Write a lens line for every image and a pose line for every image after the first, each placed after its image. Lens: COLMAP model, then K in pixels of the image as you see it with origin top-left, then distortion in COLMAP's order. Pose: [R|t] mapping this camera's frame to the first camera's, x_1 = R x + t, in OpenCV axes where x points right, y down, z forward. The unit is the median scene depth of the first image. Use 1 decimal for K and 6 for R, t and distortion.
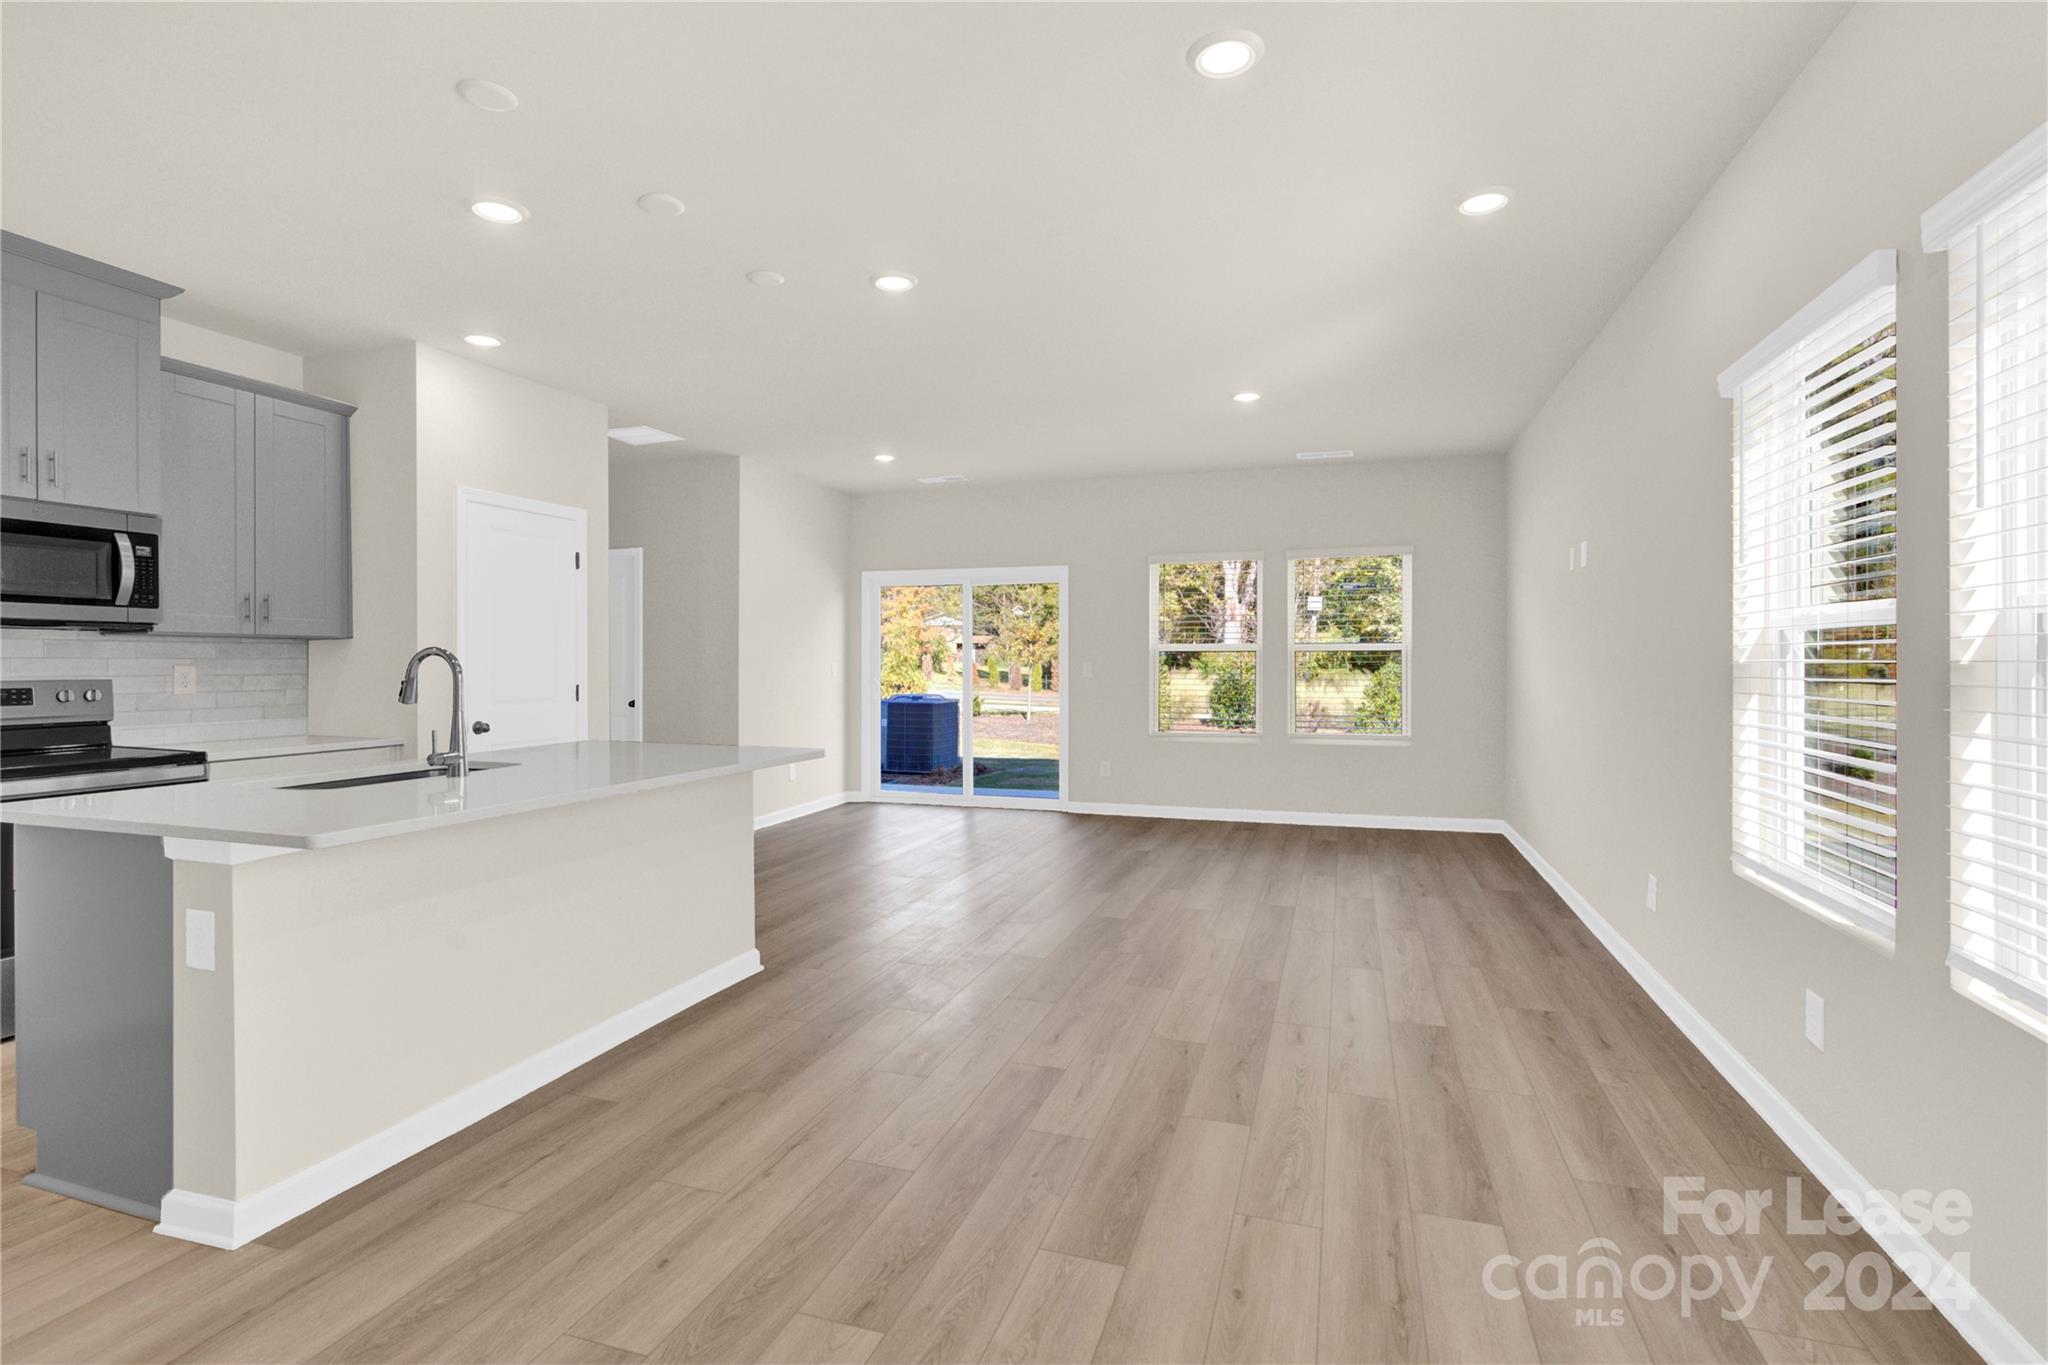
lens RADIAL K [[1023.0, 0, 997.6], [0, 1023.0, 656.2], [0, 0, 1]] dist [-0.000053, 0.000071]
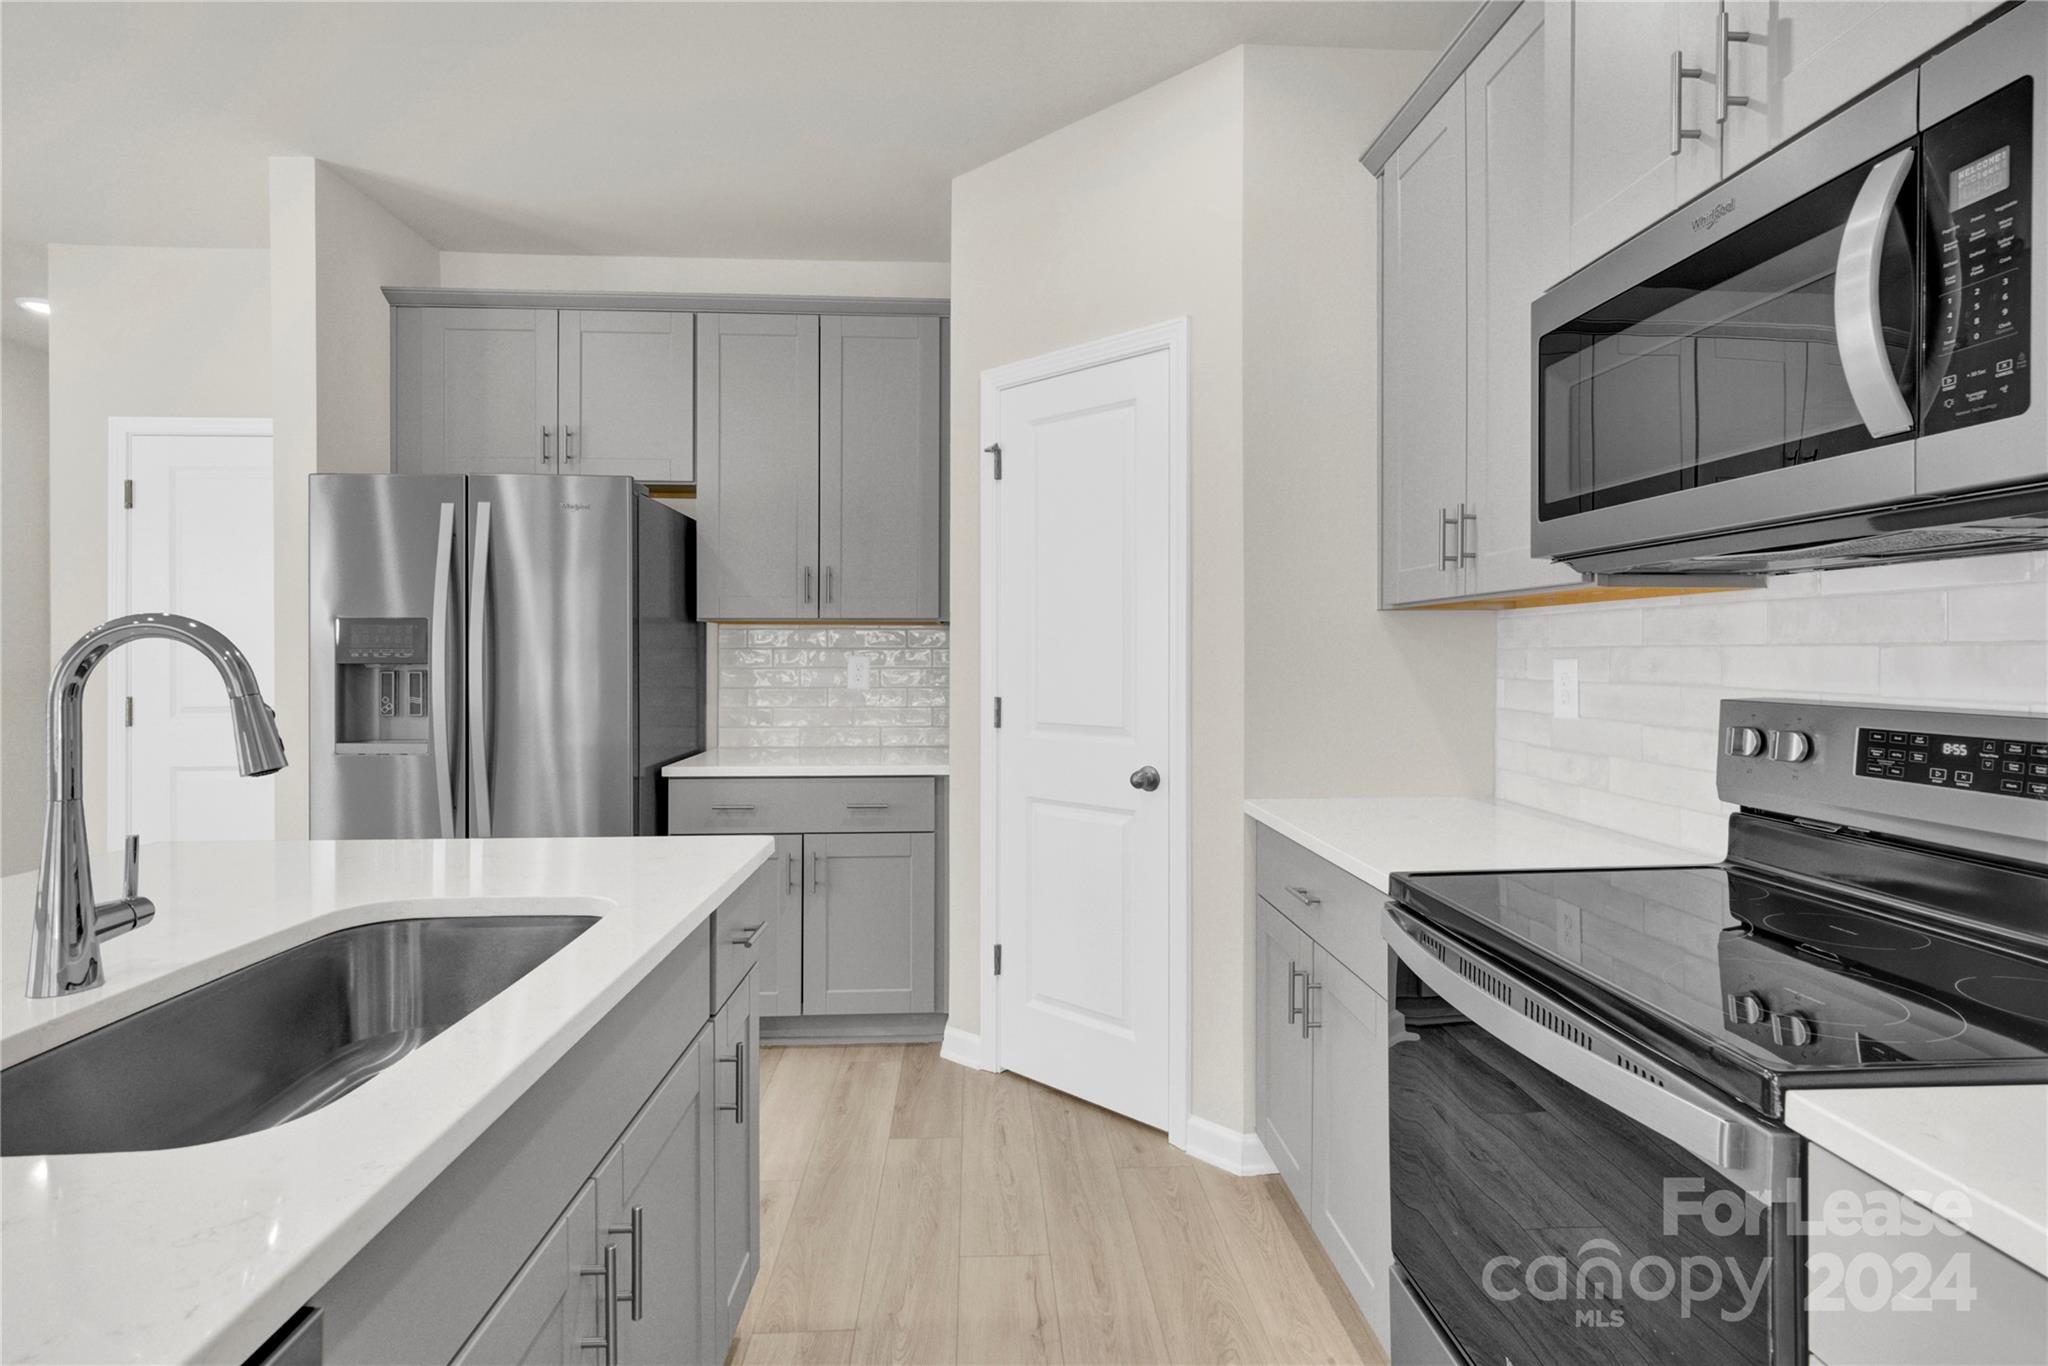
lens RADIAL K [[1023.0, 0, 997.6], [0, 1023.0, 656.7], [0, 0, 1]] dist [-0.000053, 0.000071]
pose [[-0.930459, 0.001570, -0.366394, -0.620316], [0.001743, 0.999998, -0.000139, 0.006330], [0.366393, -0.000768, -0.930460, 1.300089]]
